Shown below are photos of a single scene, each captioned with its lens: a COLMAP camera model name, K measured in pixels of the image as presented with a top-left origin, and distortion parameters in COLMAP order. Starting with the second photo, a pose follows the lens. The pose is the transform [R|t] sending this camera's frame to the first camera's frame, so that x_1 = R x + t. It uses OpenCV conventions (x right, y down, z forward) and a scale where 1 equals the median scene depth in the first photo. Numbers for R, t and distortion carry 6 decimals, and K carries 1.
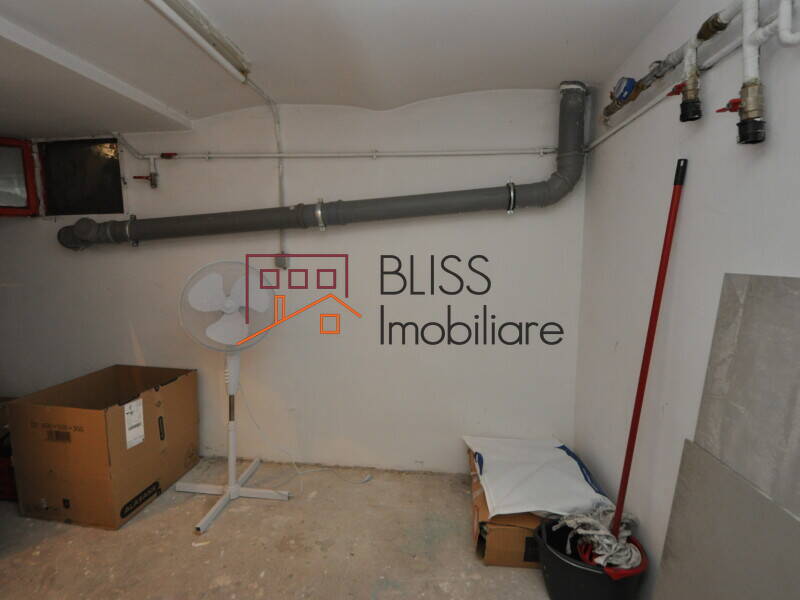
lens RADIAL K [[405.9, 0, 400.0], [0, 405.9, 300.0], [0, 0, 1]] dist [0.045135, -0.036688]
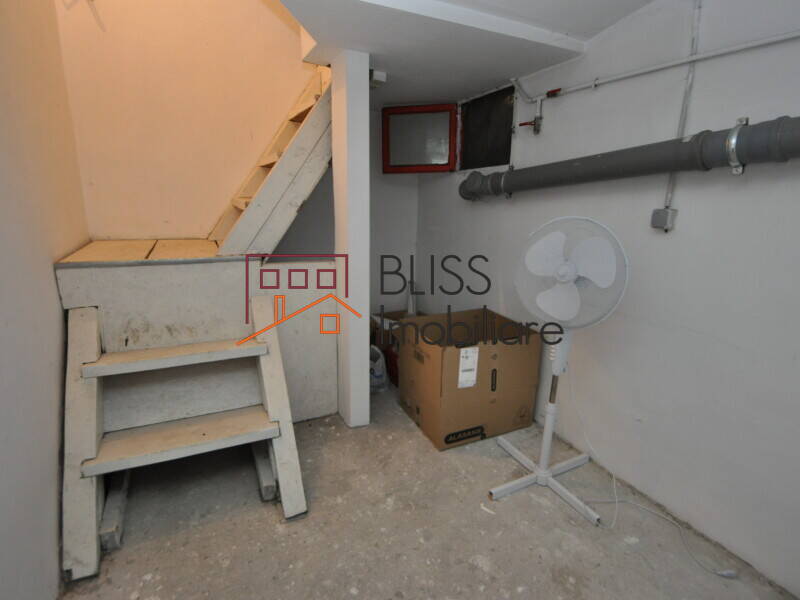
lens RADIAL K [[405.9, 0, 400.0], [0, 405.9, 300.0], [0, 0, 1]] dist [0.045135, -0.036688]
pose [[0.539213, 0.213153, -0.814749, 0.077105], [-0.114429, 0.977012, 0.179873, -0.038418], [0.834359, -0.003759, 0.551208, 0.242218]]
